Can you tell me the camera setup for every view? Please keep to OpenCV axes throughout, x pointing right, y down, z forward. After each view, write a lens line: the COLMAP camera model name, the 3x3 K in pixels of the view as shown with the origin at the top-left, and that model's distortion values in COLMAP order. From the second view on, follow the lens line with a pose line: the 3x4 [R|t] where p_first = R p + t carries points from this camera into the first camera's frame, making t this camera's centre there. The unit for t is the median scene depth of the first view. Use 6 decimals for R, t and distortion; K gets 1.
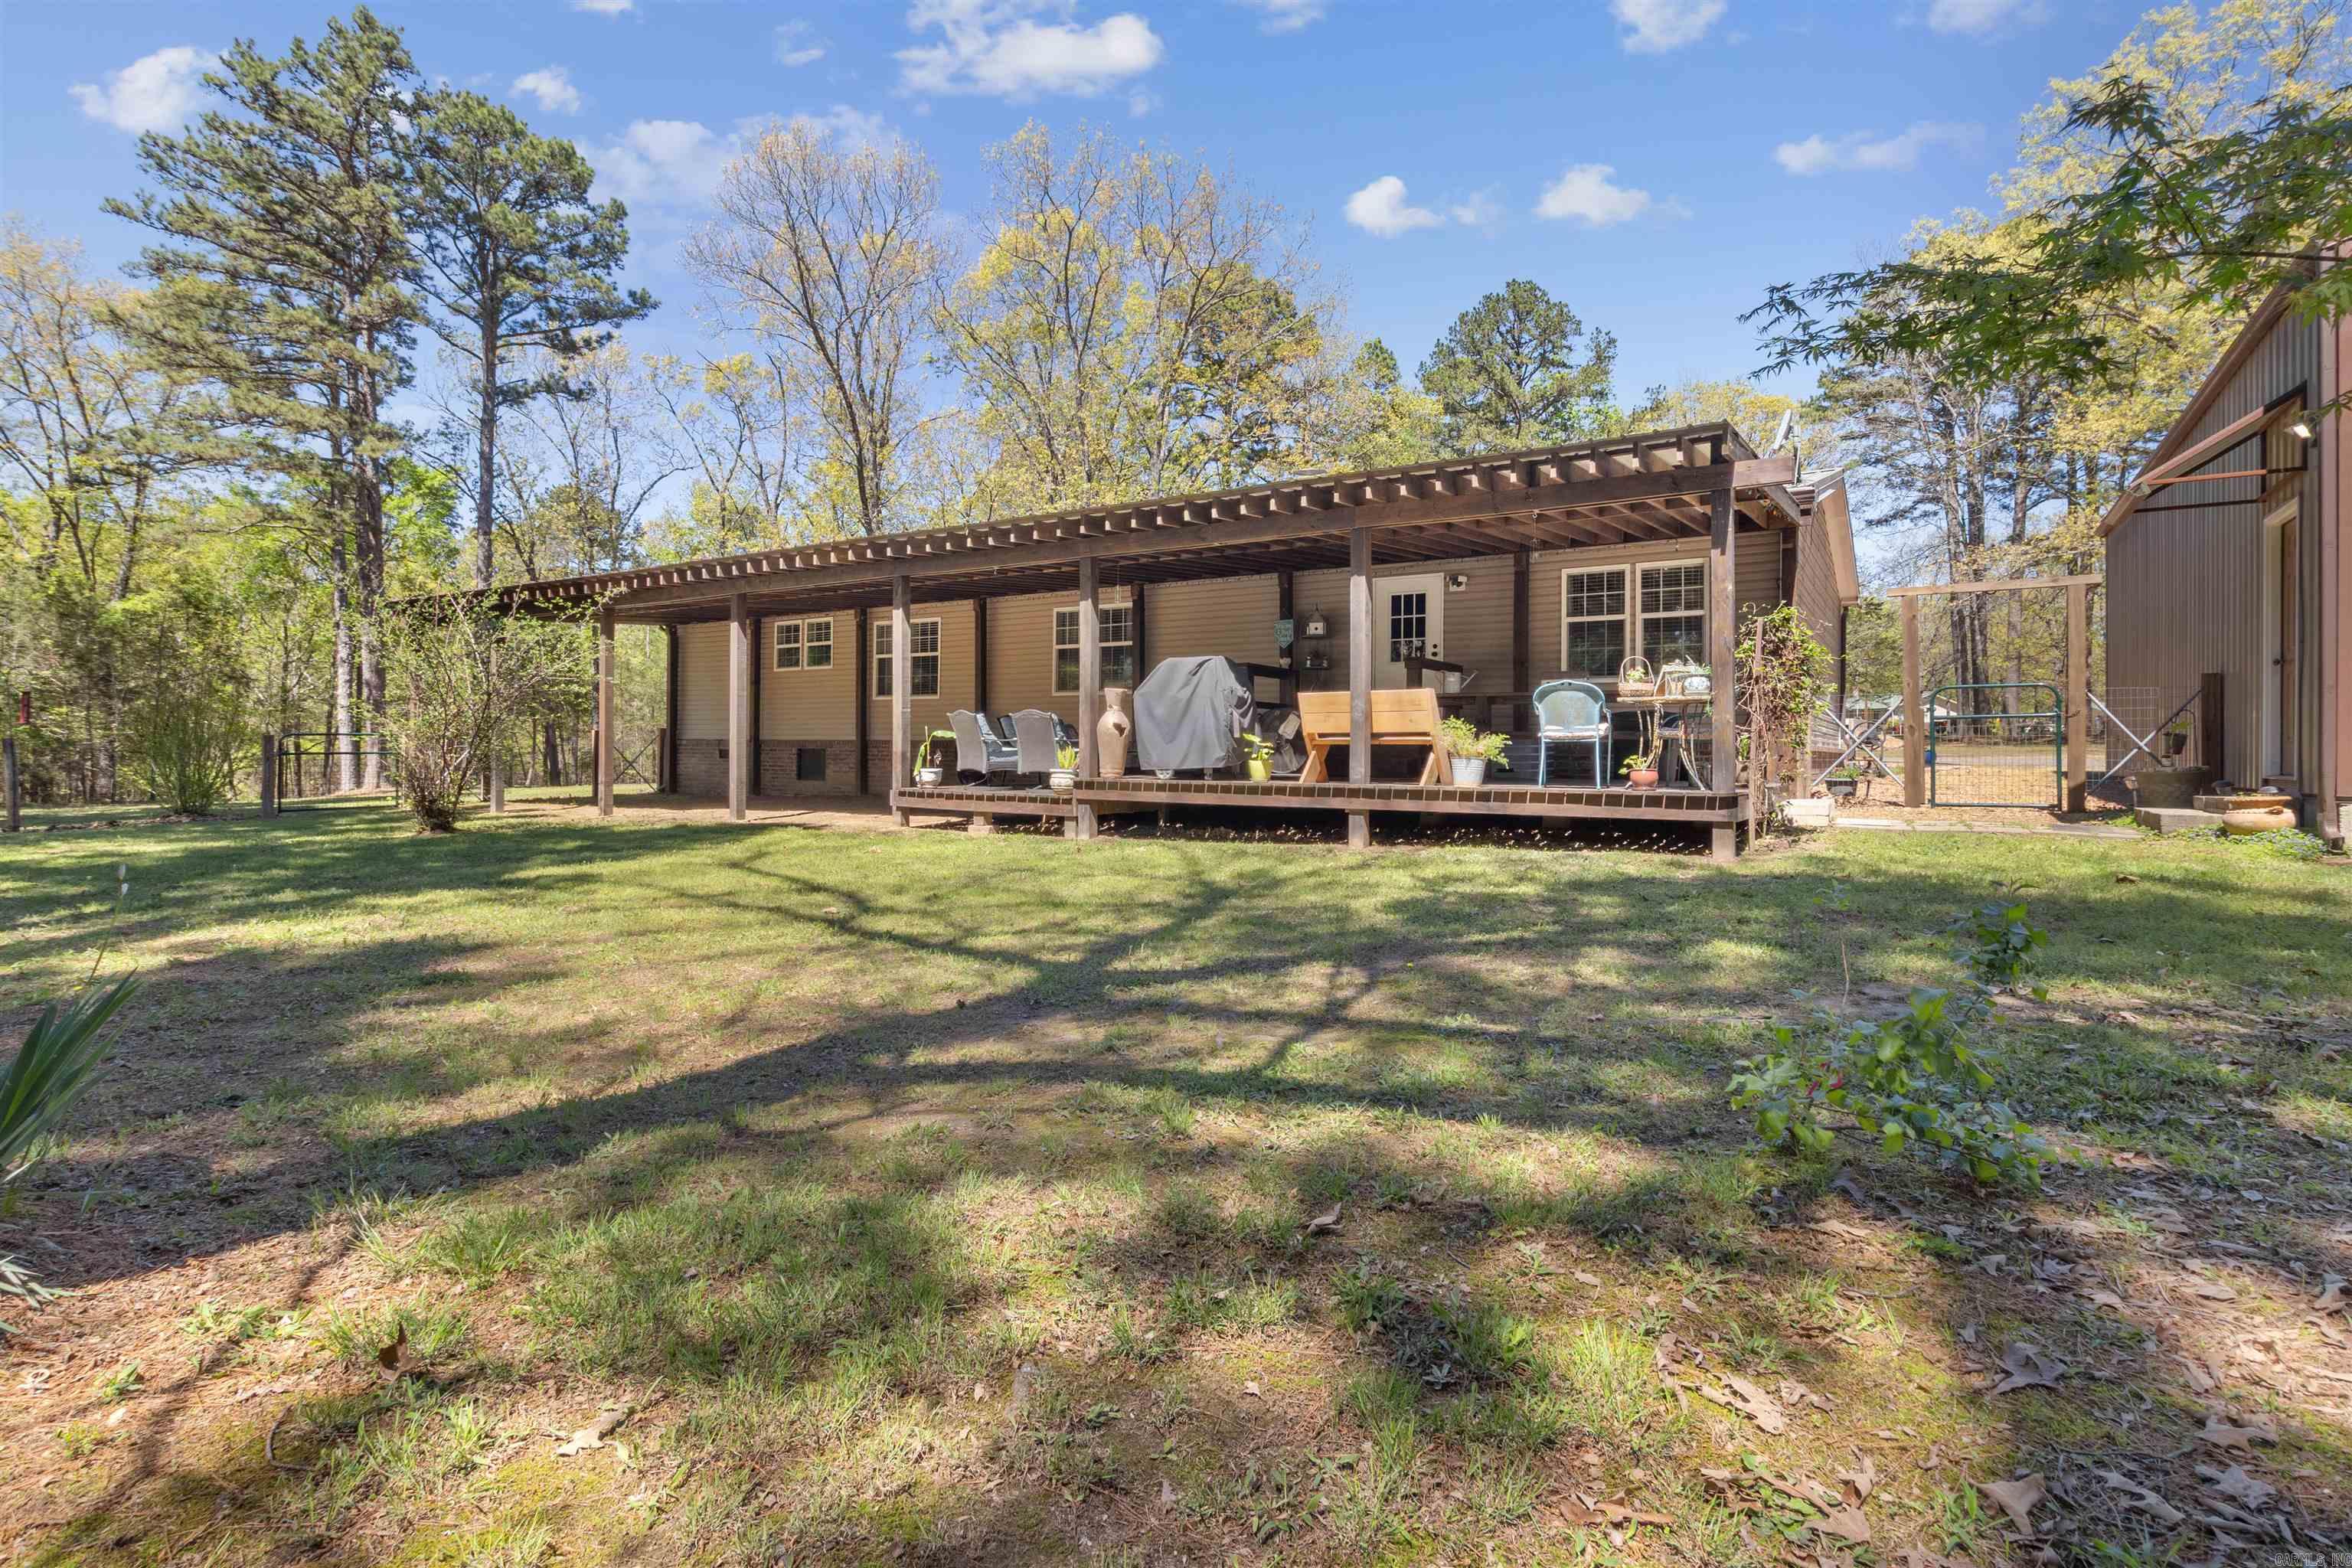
lens RADIAL K [[1139.9, 0, 1178.2], [0, 1139.9, 740.5], [0, 0, 1]] dist [-0.002448, -0.000013]
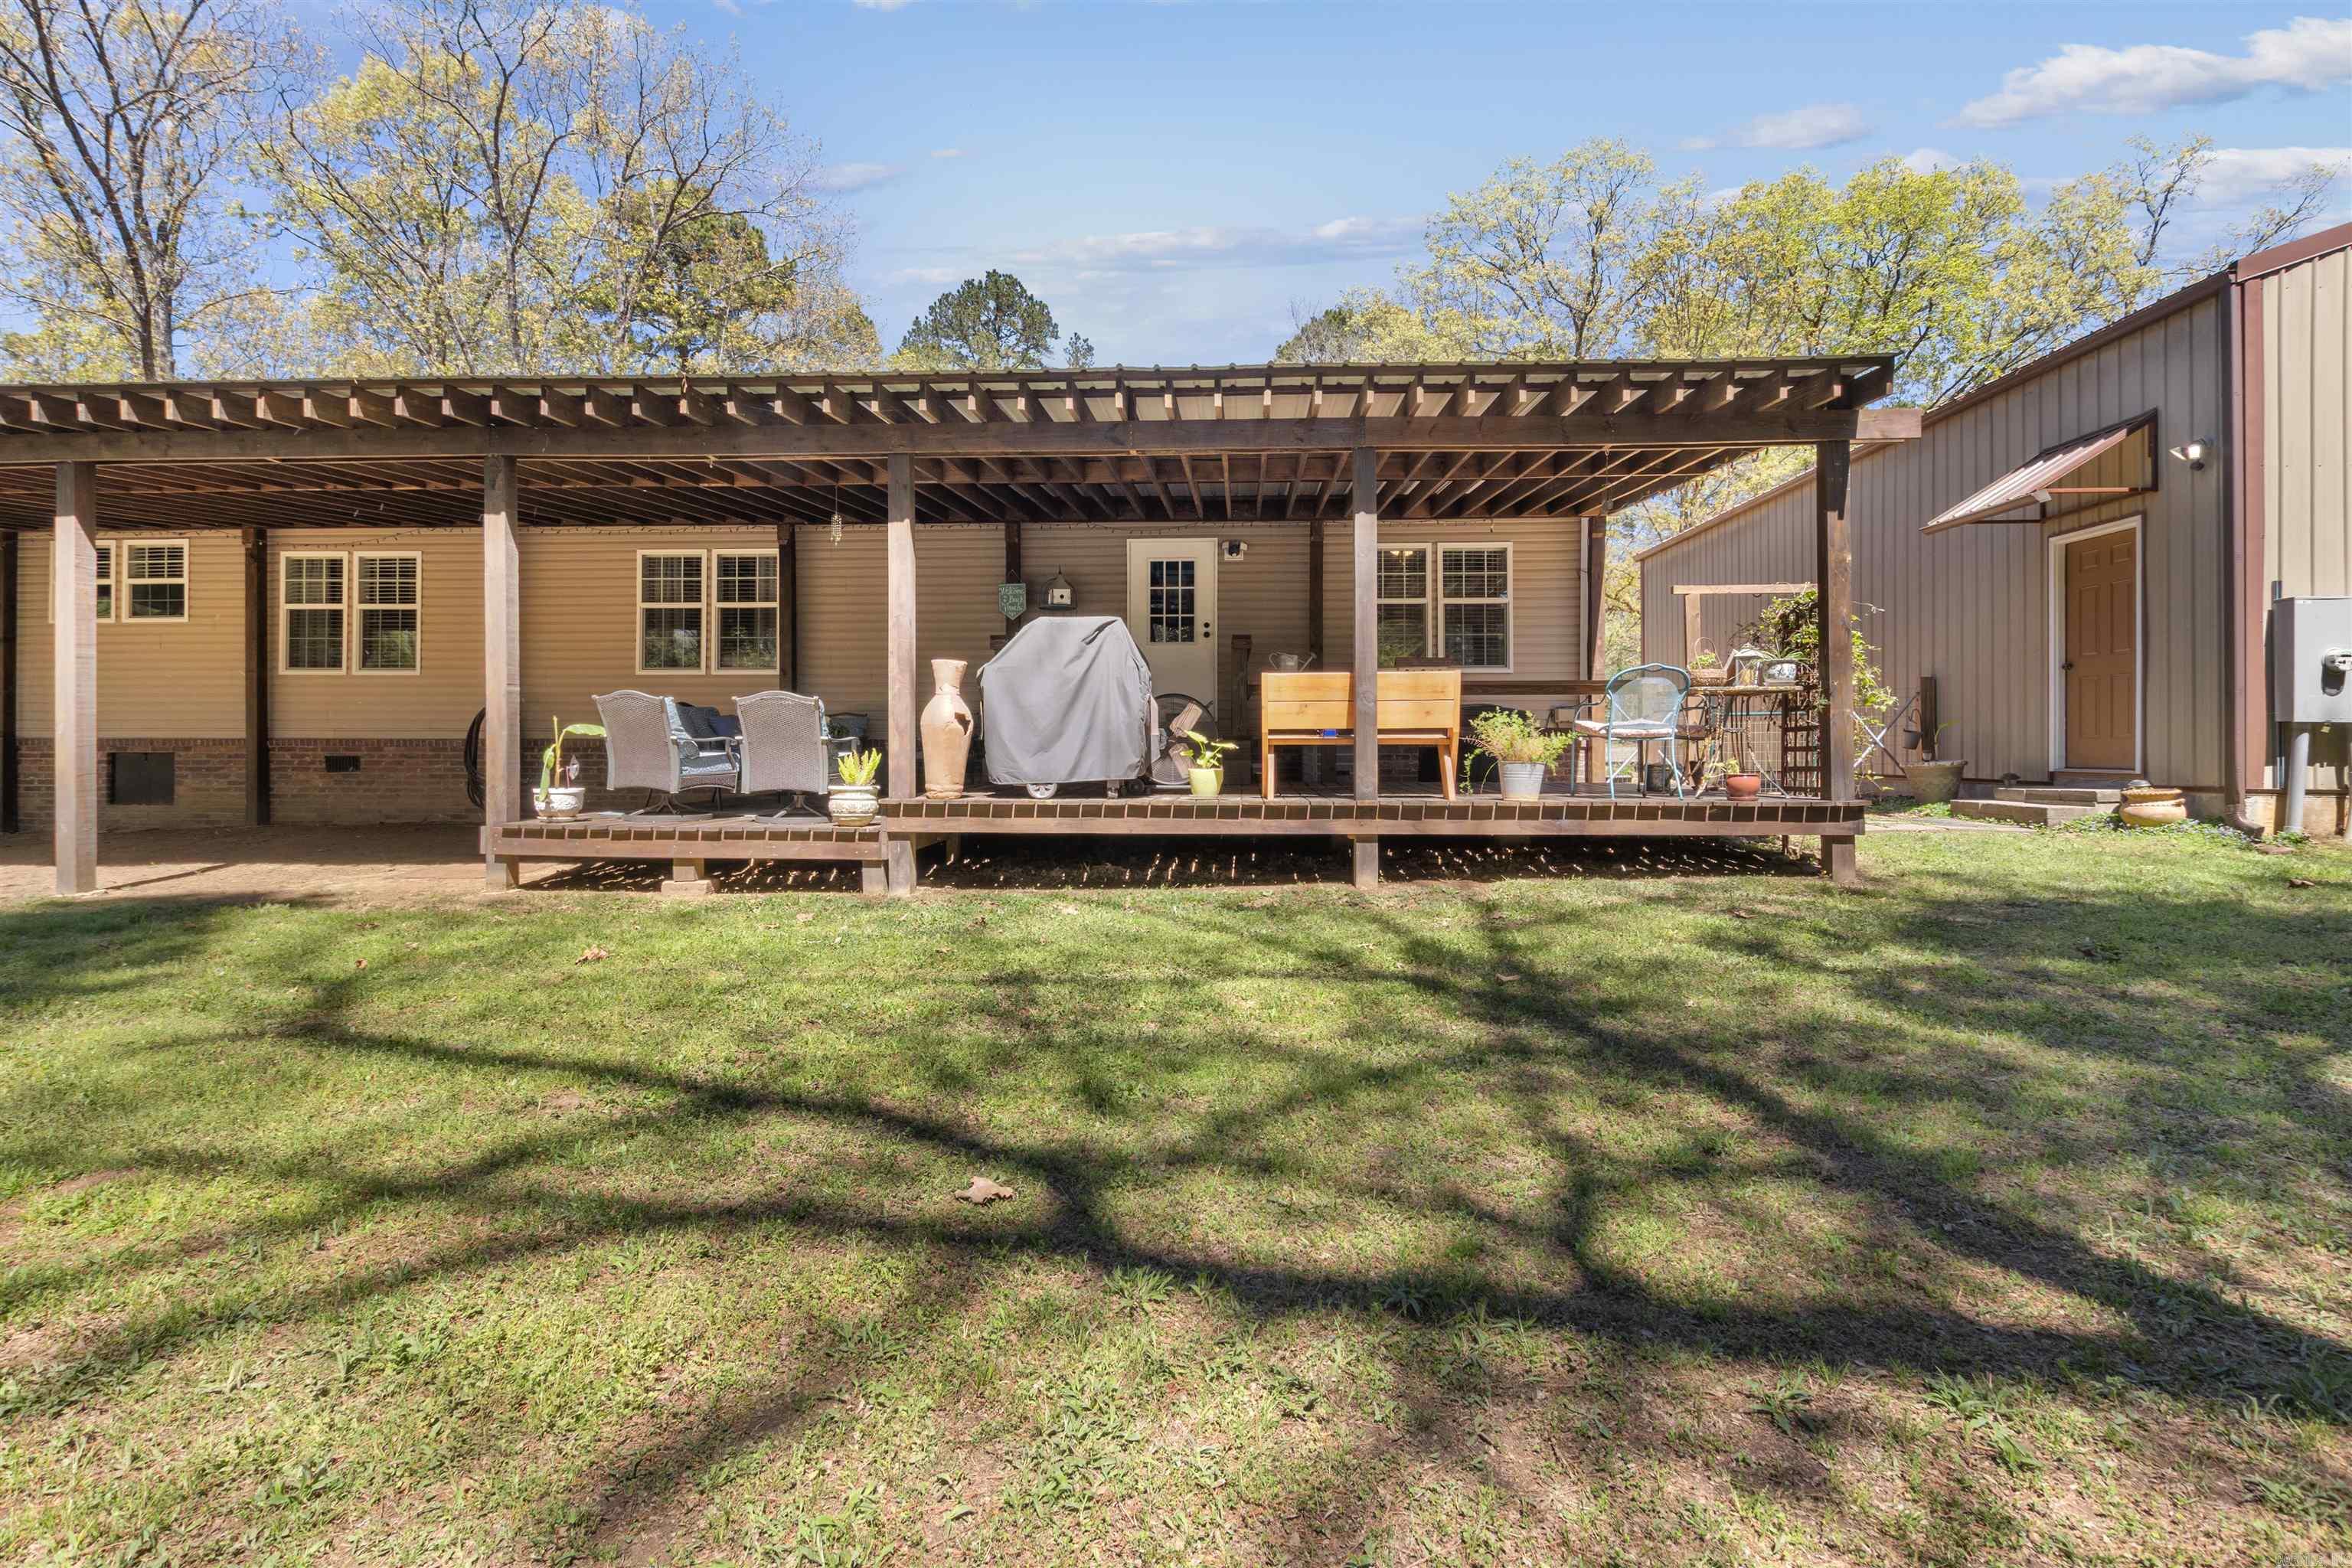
lens RADIAL K [[1113.1, 0, 1175.6], [0, 1113.1, 737.6], [0, 0, 1]] dist [0.000337, 0.000403]
pose [[0.866500, -0.003002, 0.499168, -0.231107], [0.001340, 0.999992, 0.003688, -0.003344], [-0.499175, -0.002527, 0.866498, 0.340119]]
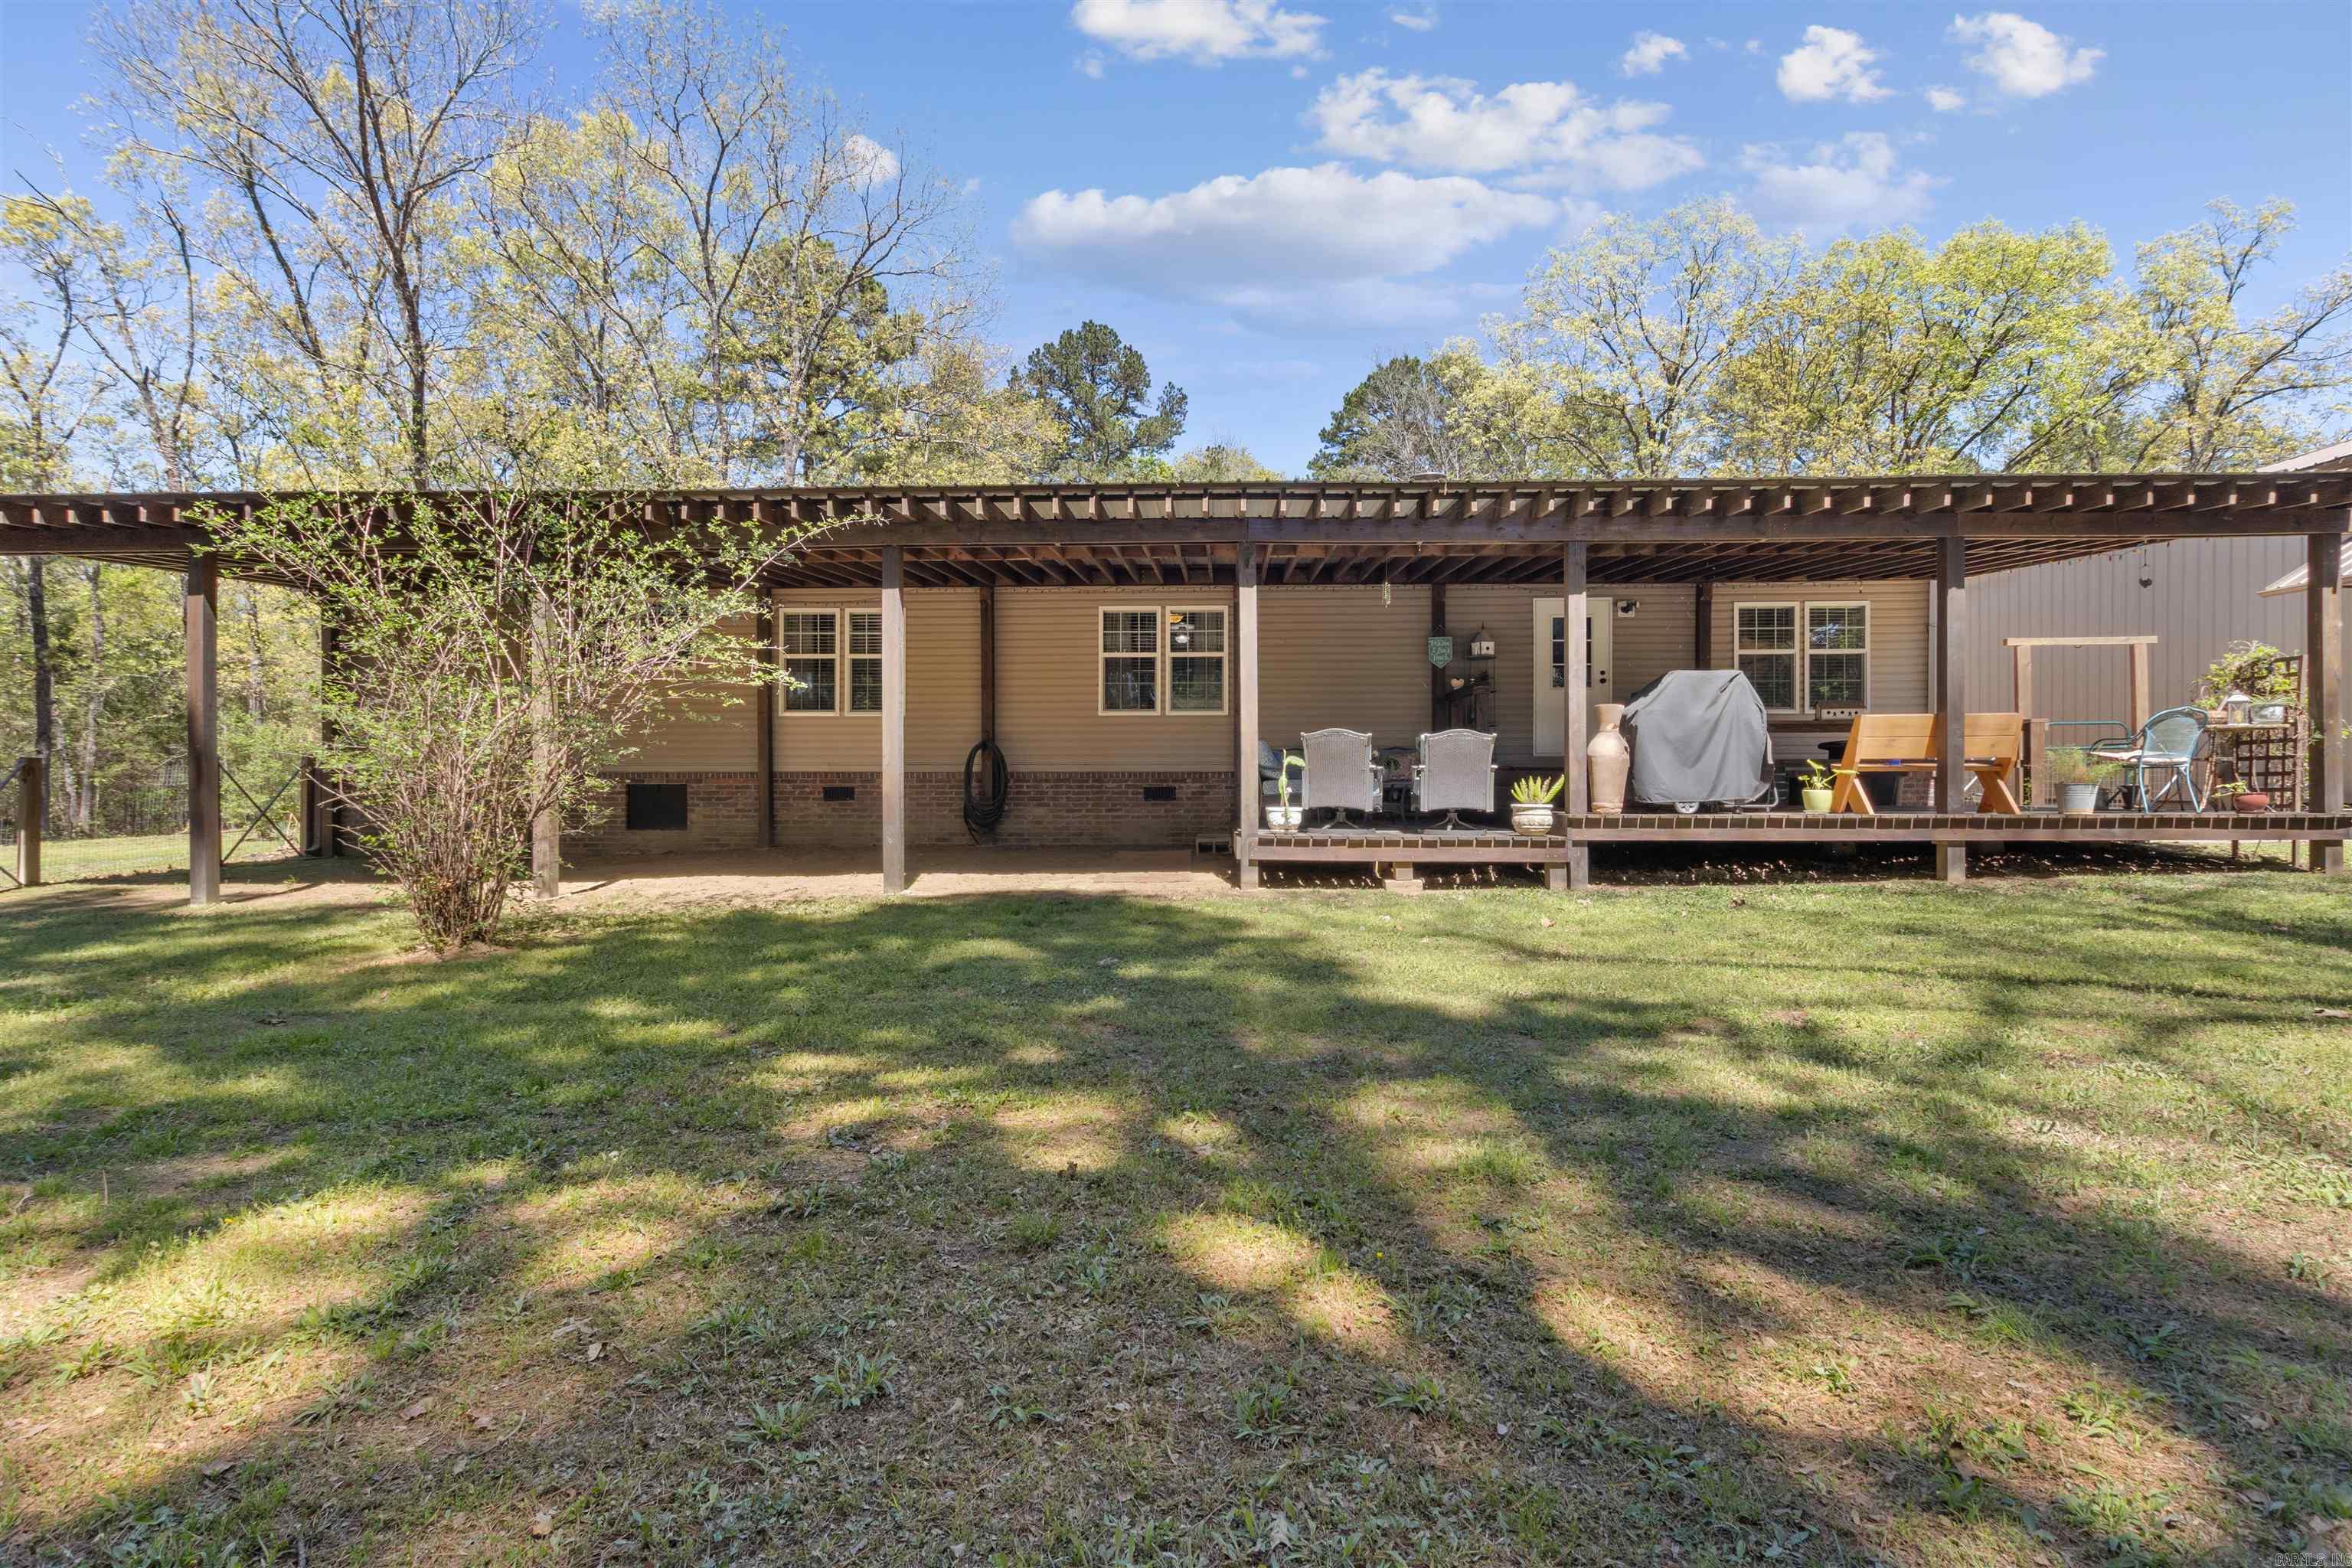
lens RADIAL K [[1114.9, 0, 1176.0], [0, 1114.9, 784.0], [0, 0, 1]] dist [0.002432, 0.000535]
pose [[0.858910, -0.008647, 0.512053, -0.652707], [0.003439, 0.999932, 0.011117, 0.001177], [-0.512115, -0.007788, 0.858882, 0.414688]]
